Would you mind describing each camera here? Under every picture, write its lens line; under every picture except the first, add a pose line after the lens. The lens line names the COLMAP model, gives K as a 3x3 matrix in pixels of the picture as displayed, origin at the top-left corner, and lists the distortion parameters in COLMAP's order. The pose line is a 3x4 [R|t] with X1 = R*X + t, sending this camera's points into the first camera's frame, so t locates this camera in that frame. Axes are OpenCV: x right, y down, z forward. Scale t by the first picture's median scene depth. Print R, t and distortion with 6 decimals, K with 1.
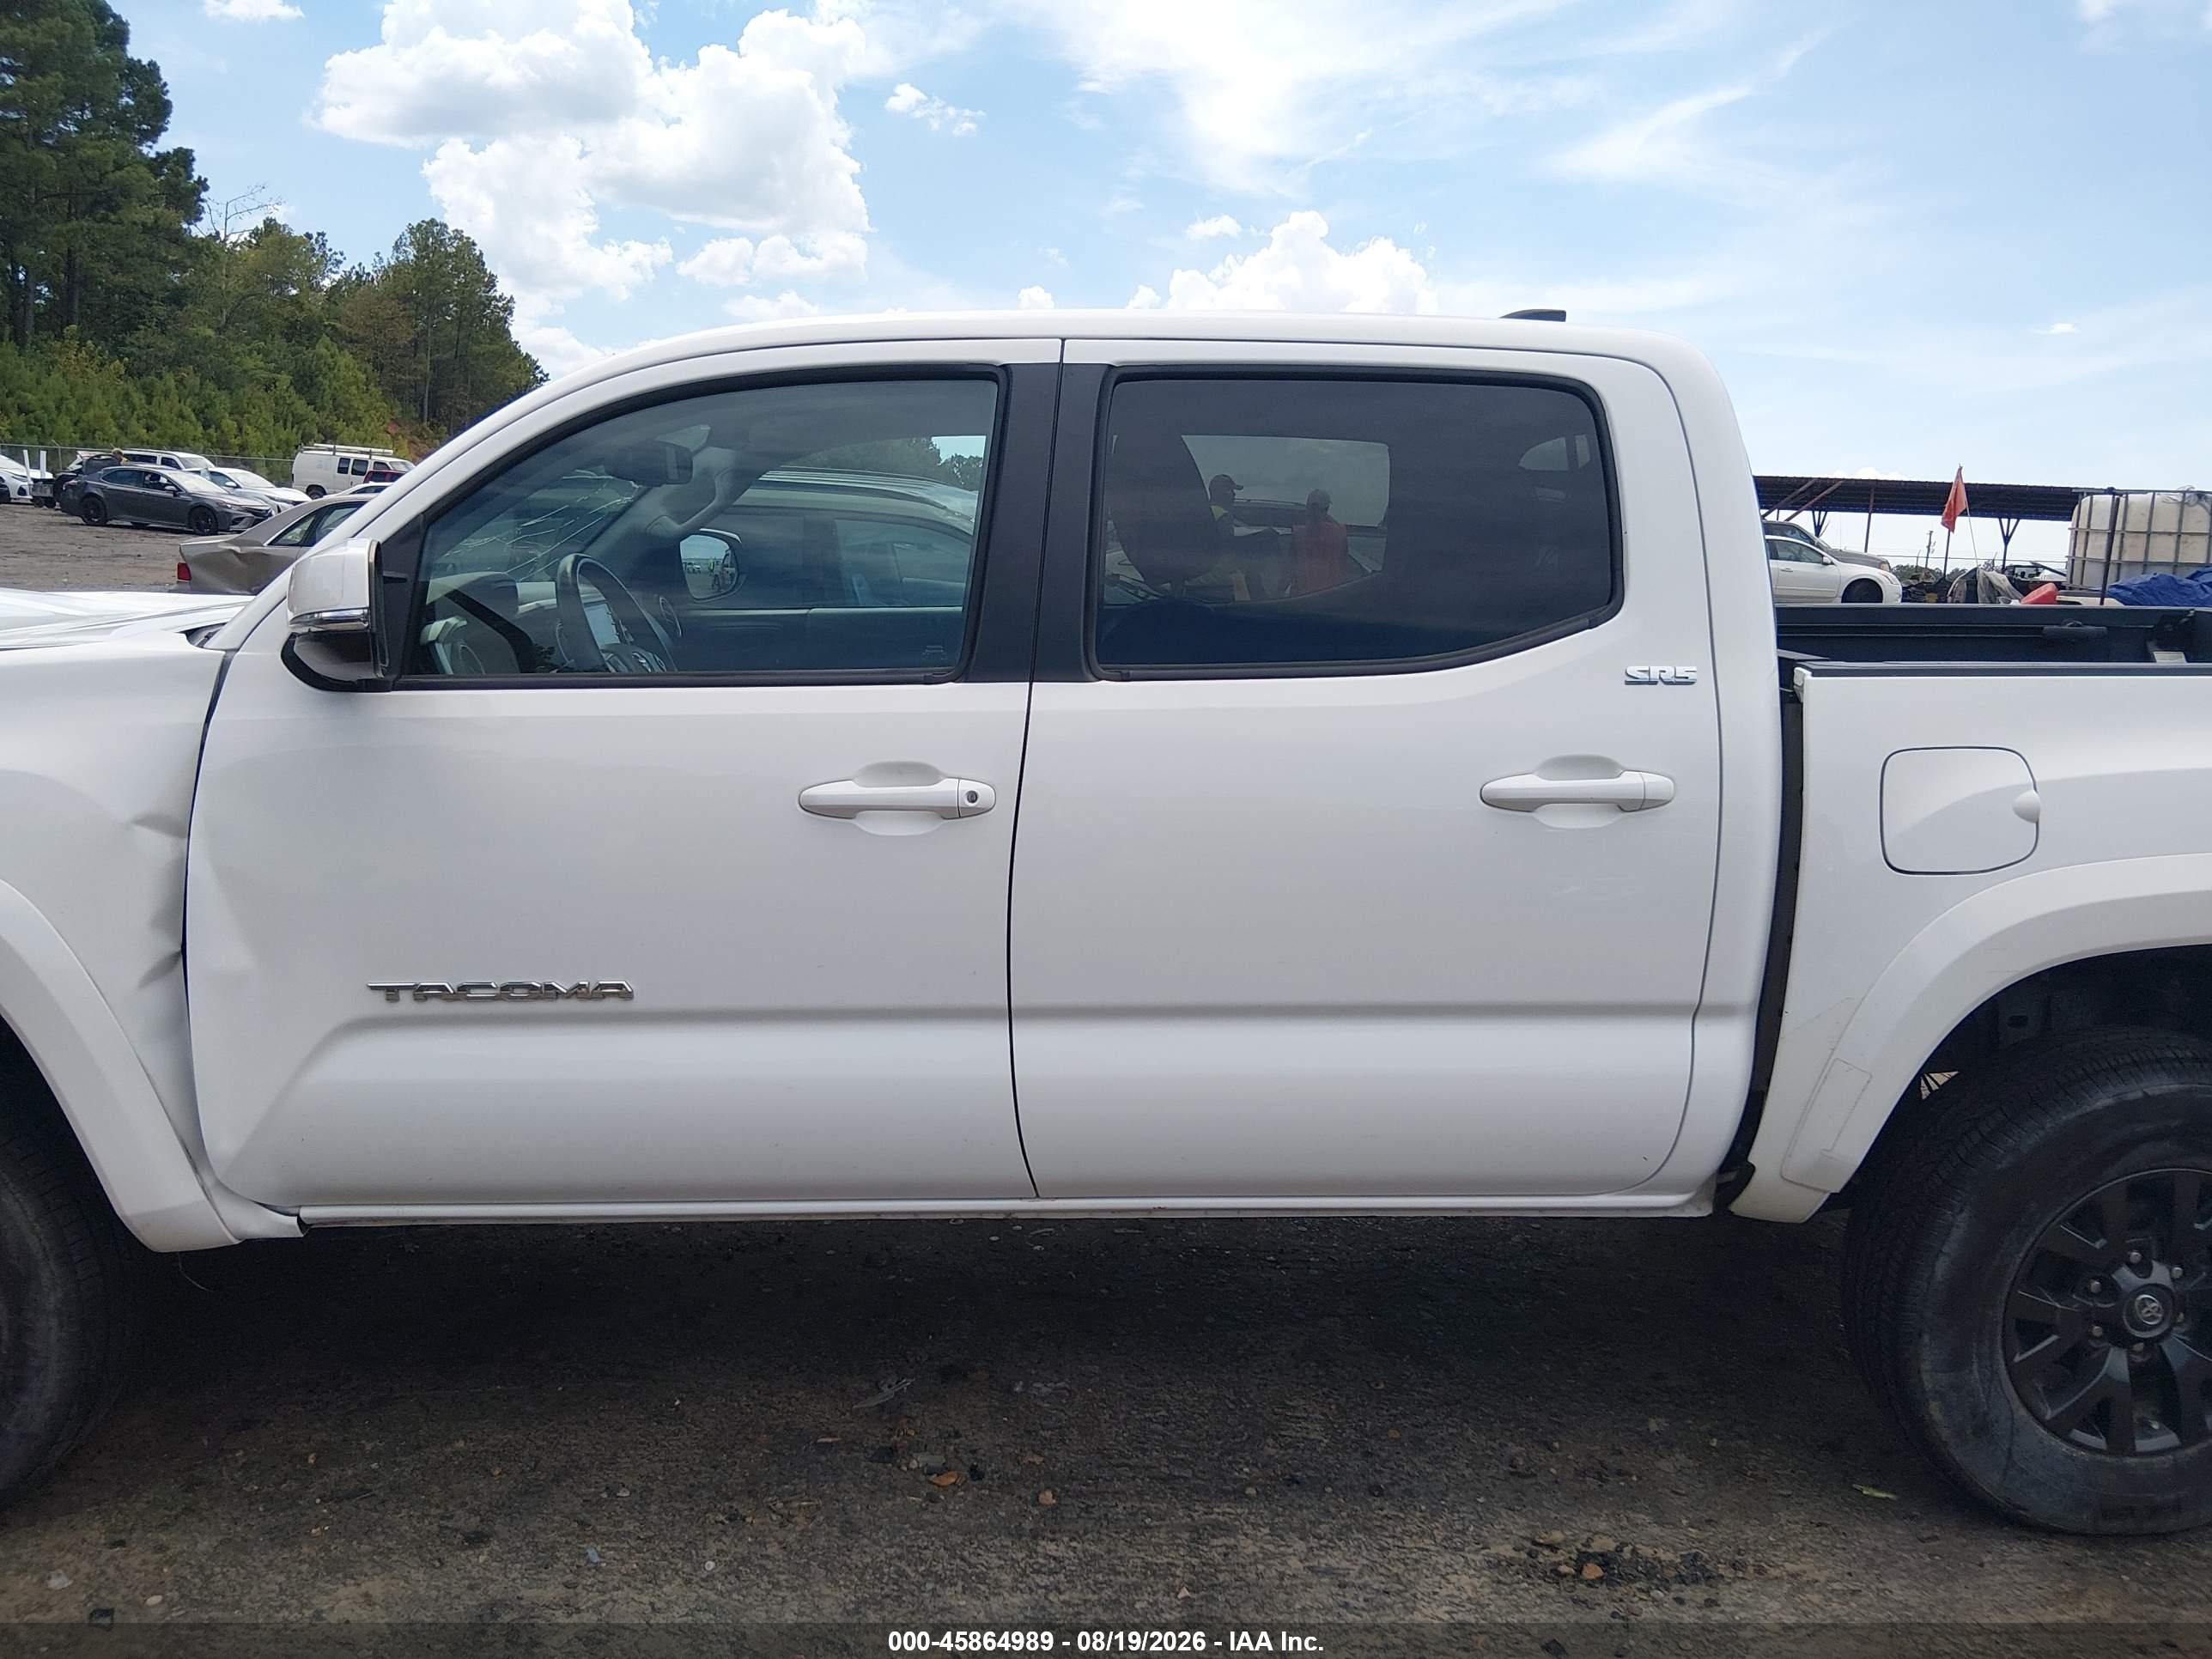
lens RADIAL K [[1706.3, 0, 1119.8], [0, 1706.3, 827.5], [0, 0, 1]] dist [0.048339, -0.090441]
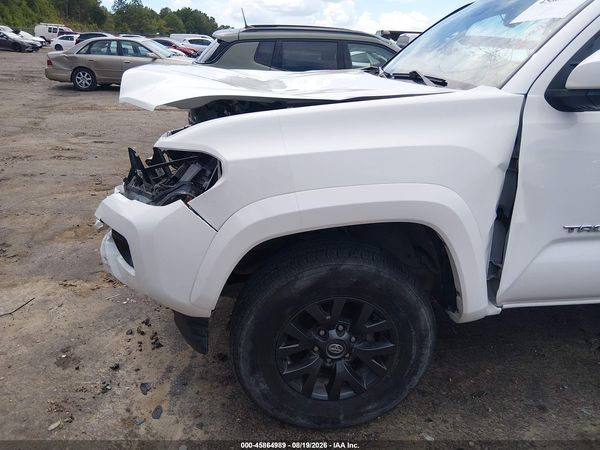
lens RADIAL K [[462.8, 0, 297.1], [0, 462.8, 225.9], [0, 0, 1]] dist [0.048339, -0.090441]
pose [[0.997424, -0.026172, 0.066787, -0.854246], [0.013090, 0.981837, 0.189274, -0.046818], [-0.070527, -0.187913, 0.979650, 0.321513]]
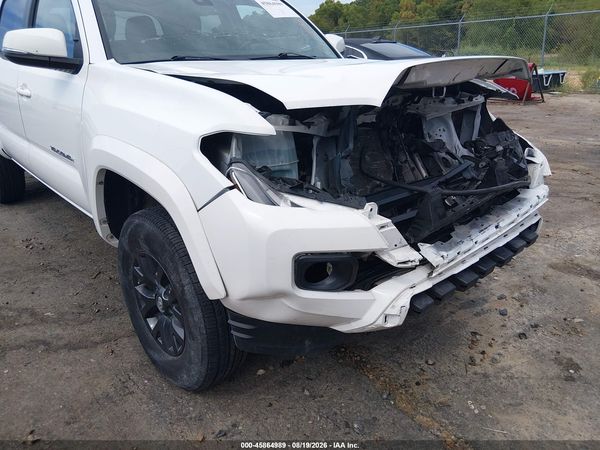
lens RADIAL K [[462.8, 0, 299.4], [0, 462.8, 227.6], [0, 0, 1]] dist [0.048339, -0.090441]
pose [[-0.661091, -0.294002, 0.690306, -1.450993], [0.118369, 0.867644, 0.482890, -0.330230], [-0.740910, 0.400945, -0.538790, 1.960062]]
